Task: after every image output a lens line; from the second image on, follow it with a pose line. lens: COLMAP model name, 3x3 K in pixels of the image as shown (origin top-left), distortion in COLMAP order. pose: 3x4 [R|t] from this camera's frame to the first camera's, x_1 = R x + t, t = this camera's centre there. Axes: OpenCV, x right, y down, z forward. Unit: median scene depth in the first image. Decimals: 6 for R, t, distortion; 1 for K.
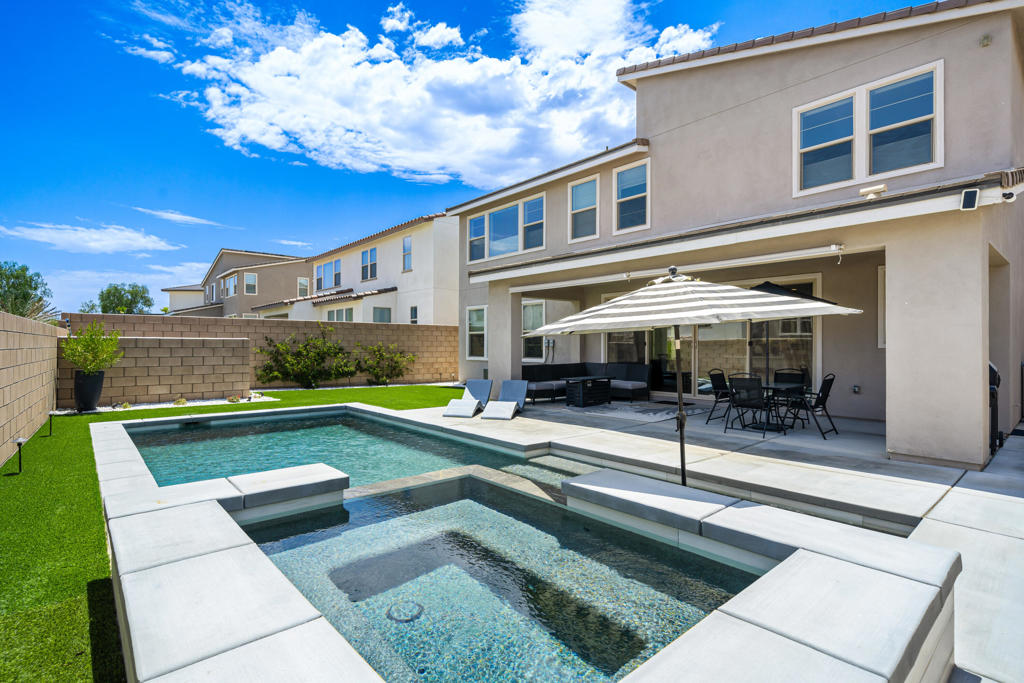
lens RADIAL K [[502.1, 0, 502.6], [0, 502.1, 342.5], [0, 0, 1]] dist [0.000992, -0.000585]
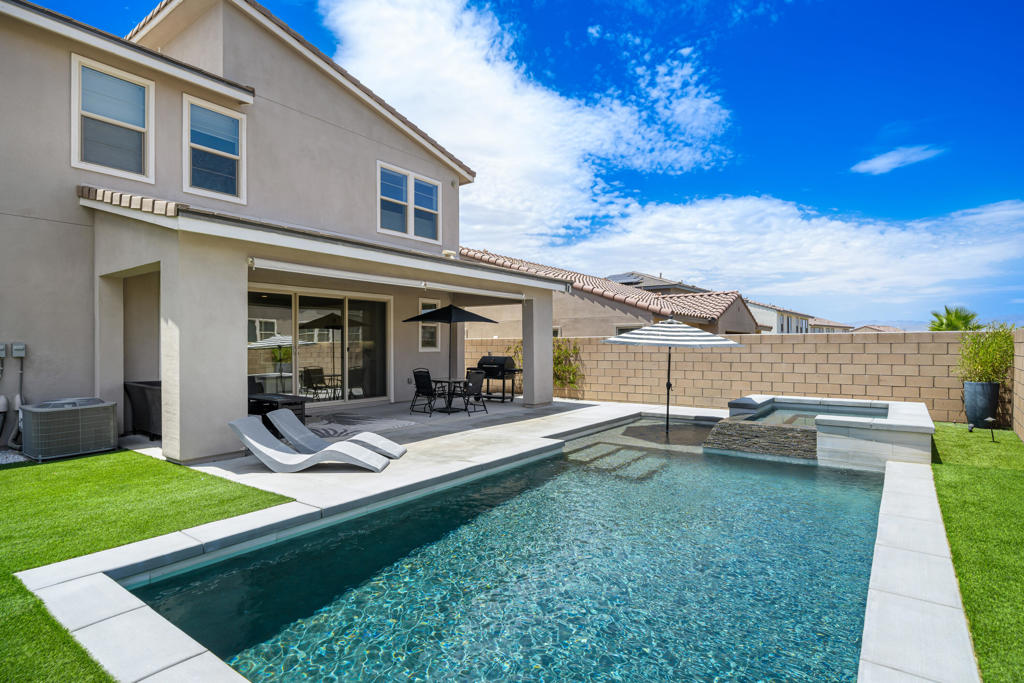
lens RADIAL K [[527.6, 0, 512.0], [0, 527.6, 341.5], [0, 0, 1]] dist [0.001736, 0.000187]
pose [[-0.224193, 0.007424, 0.974516, -0.595285], [-0.004108, 0.999955, -0.008563, -0.005241], [-0.974536, -0.005923, -0.224153, 0.749524]]
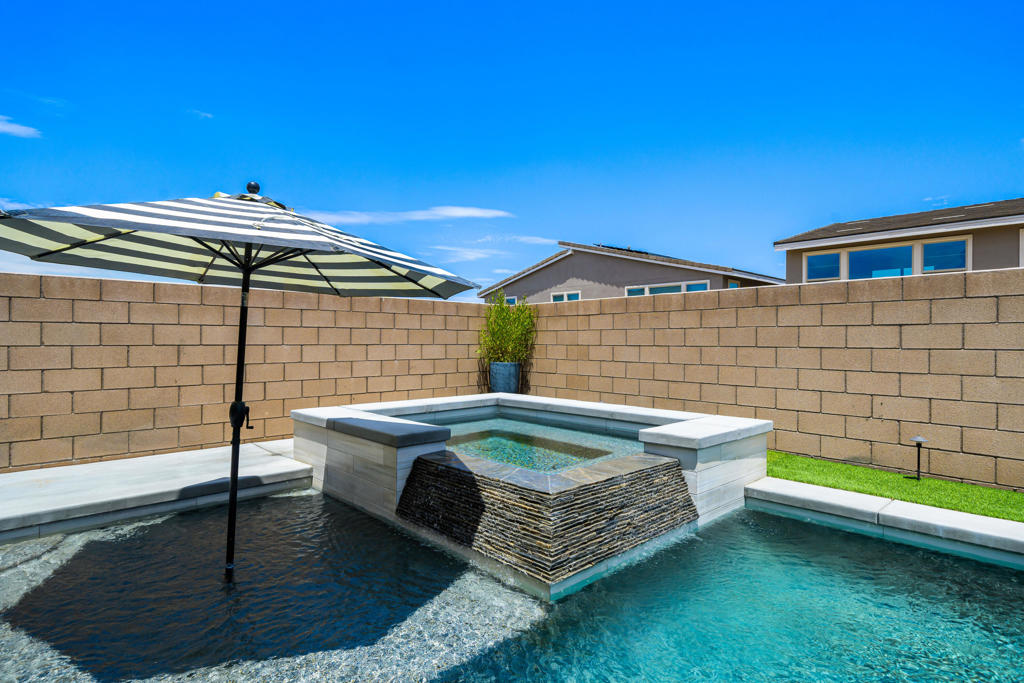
lens RADIAL K [[544.5, 0, 509.2], [0, 544.5, 344.1], [0, 0, 1]] dist [0.003620, 0.000129]
pose [[-0.998448, -0.006800, -0.055270, 0.010516], [-0.006785, 0.999977, -0.000449, 0.020560], [0.055272, -0.000073, -0.998471, 0.598008]]
